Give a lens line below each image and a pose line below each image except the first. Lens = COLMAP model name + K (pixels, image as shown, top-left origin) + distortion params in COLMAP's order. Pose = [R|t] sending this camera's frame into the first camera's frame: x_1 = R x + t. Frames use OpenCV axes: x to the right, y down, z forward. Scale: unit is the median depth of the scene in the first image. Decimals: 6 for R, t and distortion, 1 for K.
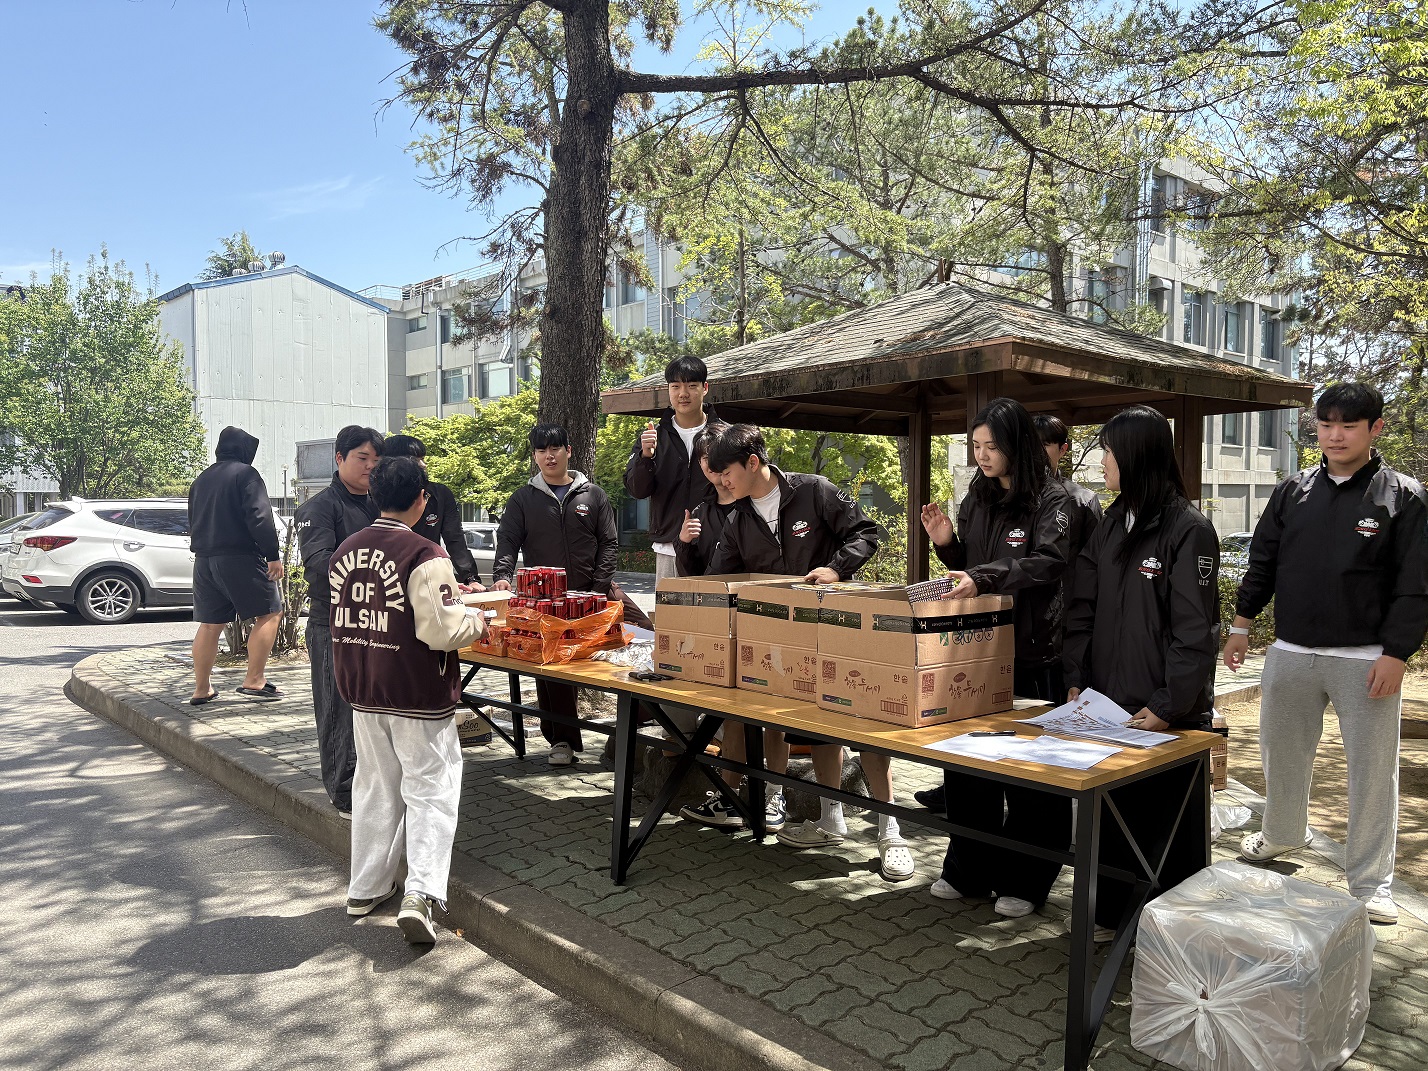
lens RADIAL K [[1222.5, 0, 697.8], [0, 1222.5, 585.0], [0, 0, 1]] dist [0.070368, -0.095752]
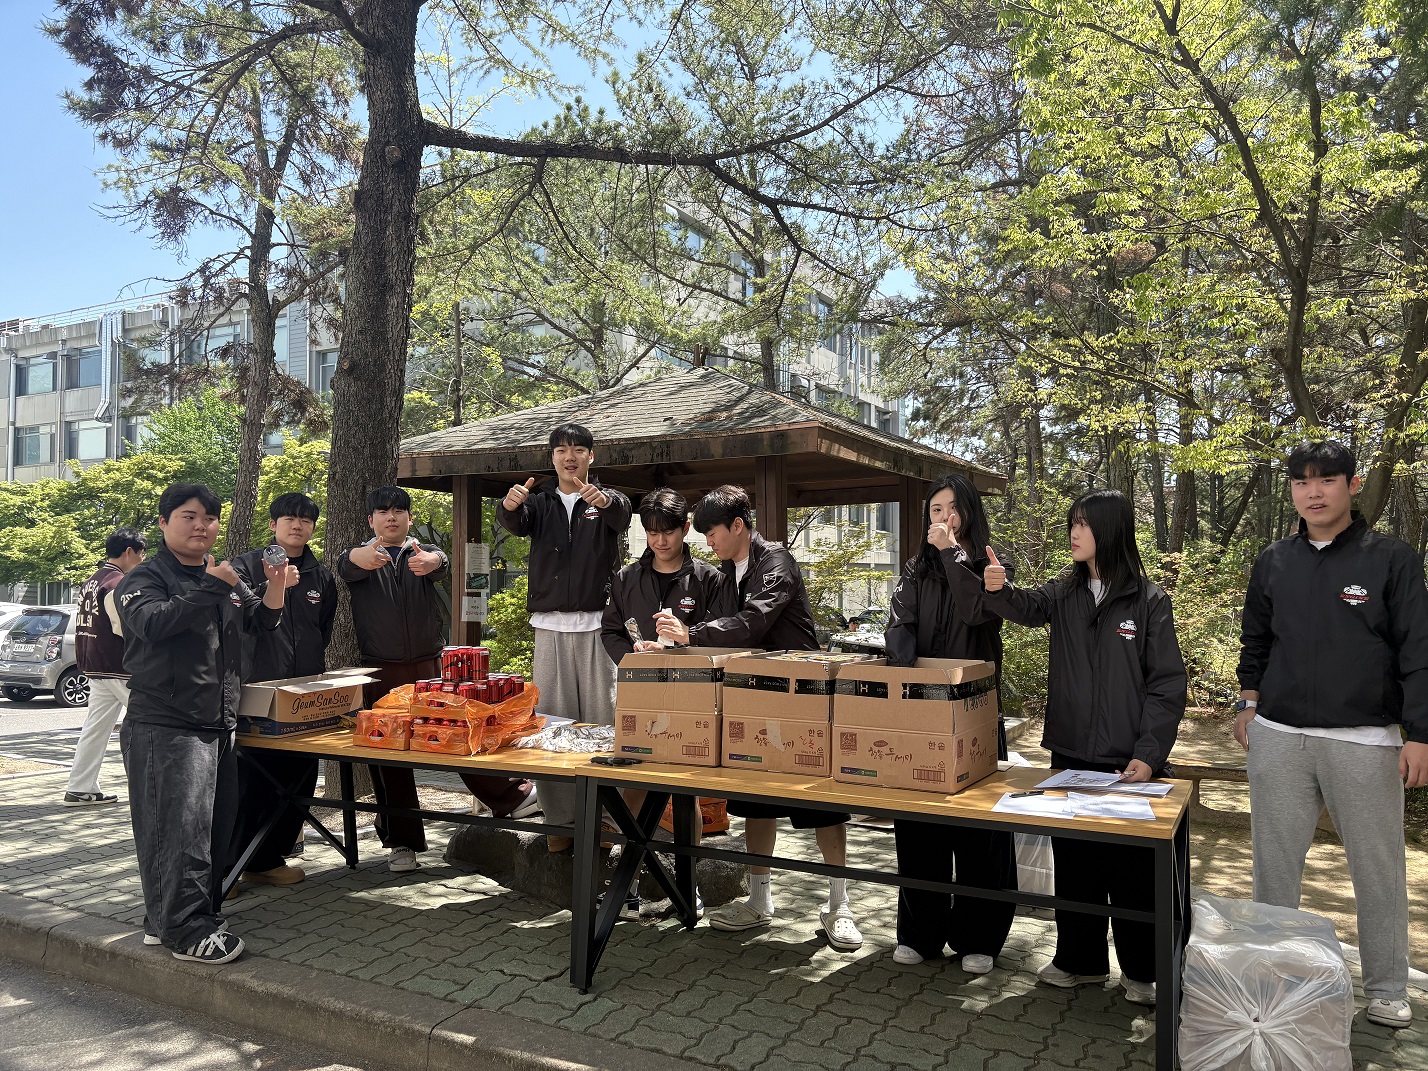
lens RADIAL K [[1222.5, 0, 697.8], [0, 1222.5, 585.0], [0, 0, 1]] dist [0.070368, -0.095752]
pose [[0.923369, -0.002633, 0.383904, -0.269975], [0.027777, 0.997814, -0.059965, -0.000776], [-0.382907, 0.066034, 0.921424, 0.085283]]
